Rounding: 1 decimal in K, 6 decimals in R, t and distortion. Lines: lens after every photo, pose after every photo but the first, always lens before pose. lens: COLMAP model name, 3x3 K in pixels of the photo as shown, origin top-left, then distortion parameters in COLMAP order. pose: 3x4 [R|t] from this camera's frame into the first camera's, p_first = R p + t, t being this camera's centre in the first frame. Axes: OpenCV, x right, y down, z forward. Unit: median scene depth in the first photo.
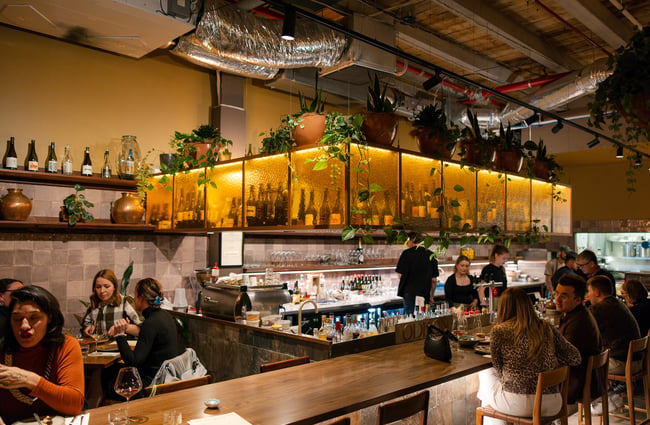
lens RADIAL K [[540.9, 0, 327.0], [0, 540.9, 203.5], [0, 0, 1]] dist [0.002865, 0.001988]
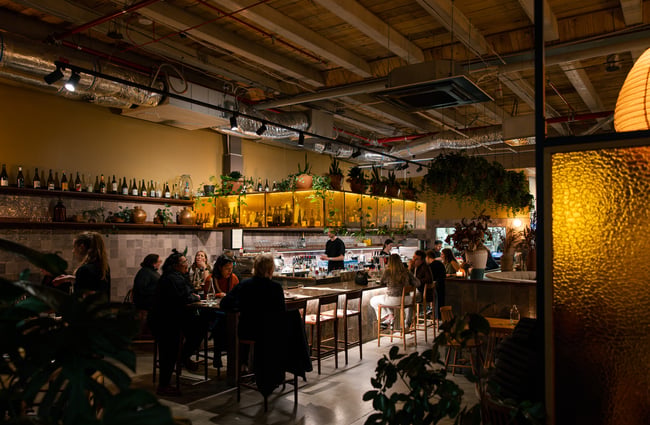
lens RADIAL K [[515.2, 0, 325.0], [0, 515.2, 212.5], [0, 0, 1]] dist [-0.000803, 0.000060]
pose [[0.982169, 0.002014, 0.187992, -0.251833], [-0.006909, 0.999654, 0.025386, -0.050437], [-0.187876, -0.026232, 0.981842, -0.775048]]
